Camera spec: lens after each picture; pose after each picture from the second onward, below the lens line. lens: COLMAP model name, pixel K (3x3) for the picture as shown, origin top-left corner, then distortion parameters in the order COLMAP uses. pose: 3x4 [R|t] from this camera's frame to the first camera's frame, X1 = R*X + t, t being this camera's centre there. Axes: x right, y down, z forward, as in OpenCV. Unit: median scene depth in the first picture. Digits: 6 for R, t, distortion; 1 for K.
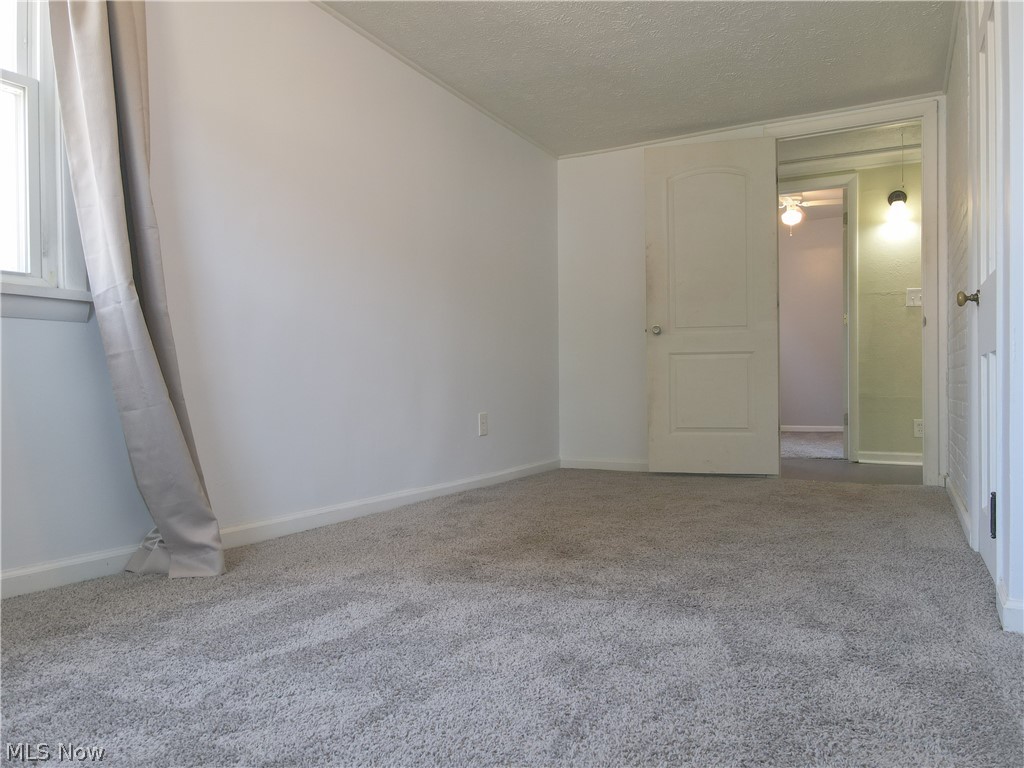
lens RADIAL K [[753.3, 0, 506.5], [0, 753.3, 383.8], [0, 0, 1]] dist [0.006171, 0.012326]
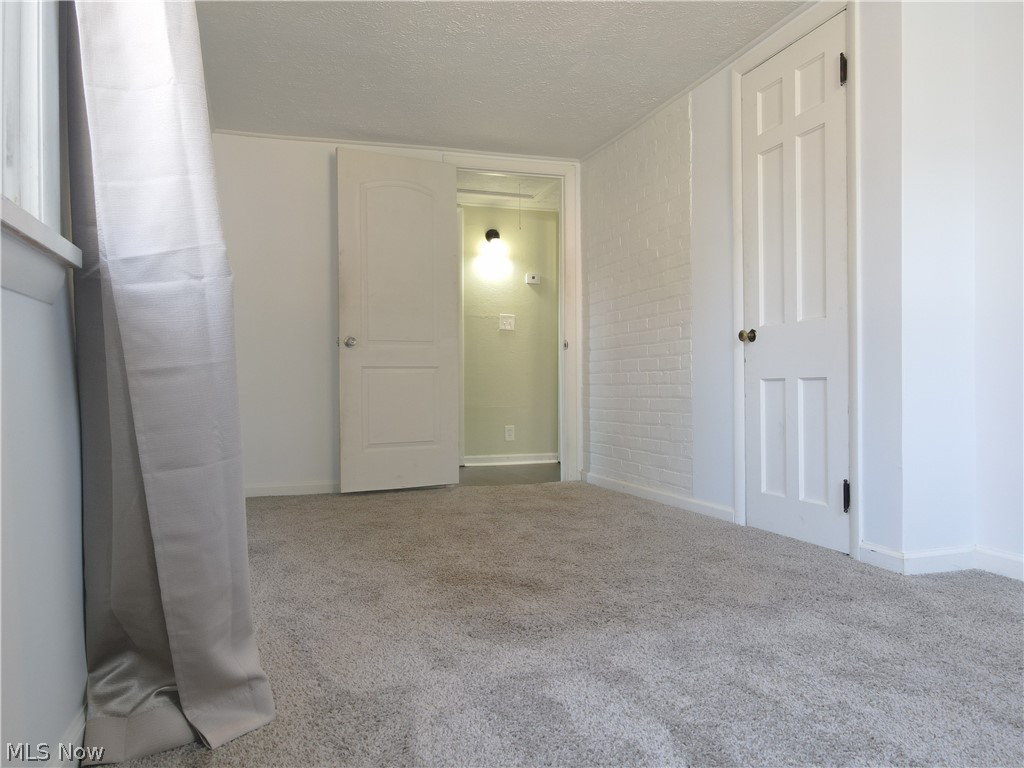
lens RADIAL K [[753.3, 0, 506.5], [0, 753.3, 383.8], [0, 0, 1]] dist [0.006171, 0.012326]
pose [[0.702658, 0.003186, 0.711520, -0.345914], [0.003434, 0.999963, -0.007870, -0.010844], [-0.711519, 0.007974, 0.702621, 0.204661]]
